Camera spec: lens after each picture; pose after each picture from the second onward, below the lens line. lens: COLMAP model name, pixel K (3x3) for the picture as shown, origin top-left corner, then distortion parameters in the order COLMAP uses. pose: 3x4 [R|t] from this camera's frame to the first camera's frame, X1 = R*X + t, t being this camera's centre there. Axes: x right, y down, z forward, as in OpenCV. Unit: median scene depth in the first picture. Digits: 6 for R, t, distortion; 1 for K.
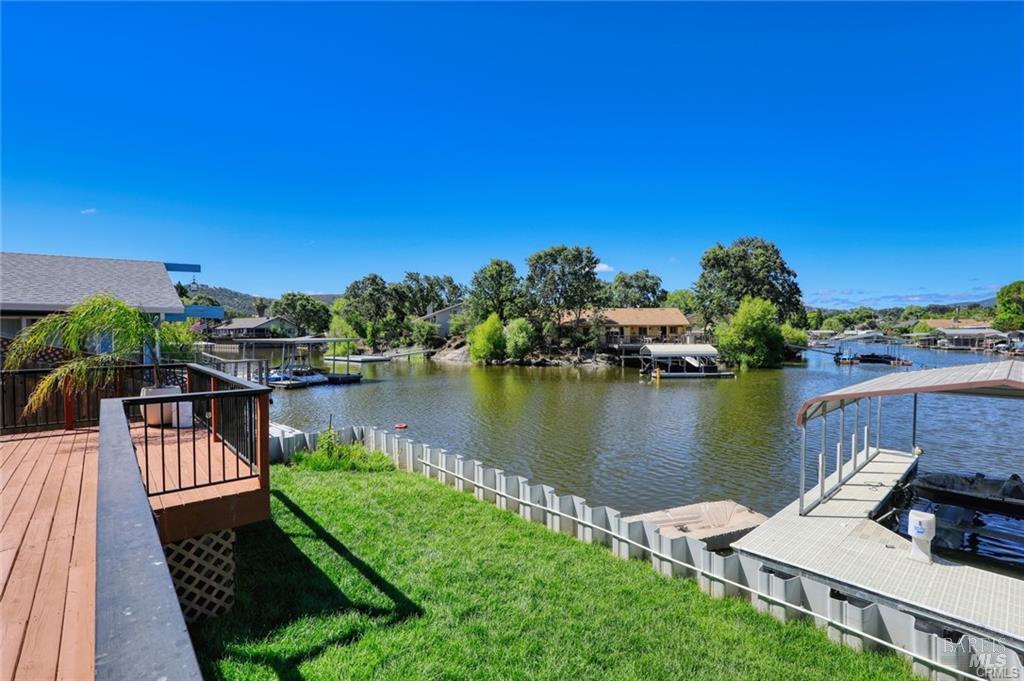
lens RADIAL K [[471.1, 0, 511.6], [0, 471.1, 343.5], [0, 0, 1]] dist [-0.028977, 0.000366]
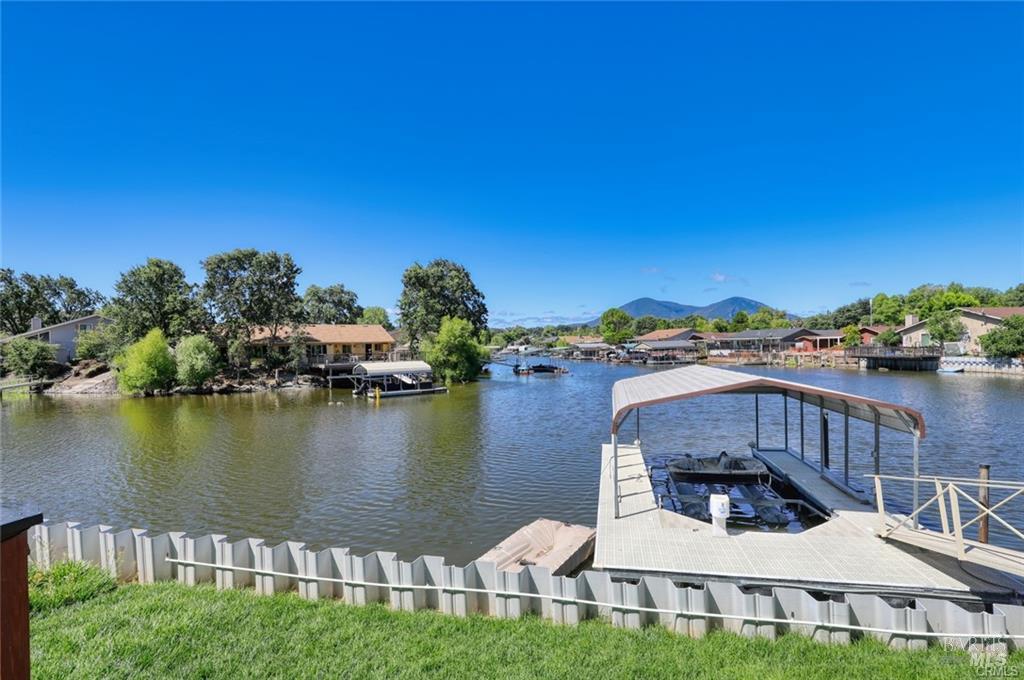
lens RADIAL K [[481.3, 0, 508.3], [0, 481.3, 358.2], [0, 0, 1]] dist [-0.039570, 0.007604]
pose [[0.802962, -0.026066, 0.595460, -0.033353], [0.030281, 0.999537, 0.002922, -0.001110], [-0.595260, 0.015685, 0.803380, 0.039309]]
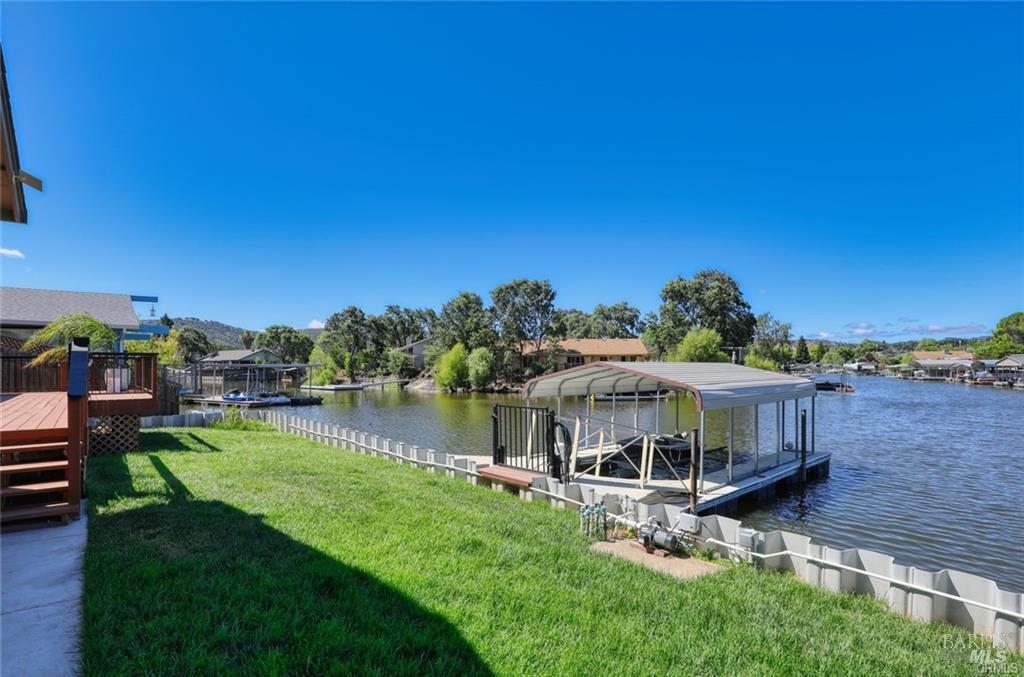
lens RADIAL K [[496.0, 0, 513.6], [0, 496.0, 369.1], [0, 0, 1]] dist [-0.029304, 0.000416]
pose [[0.999944, -0.000538, -0.010546, 0.092919], [0.000299, 0.999743, -0.022661, 0.017933], [0.010556, 0.022656, 0.999688, -0.100274]]
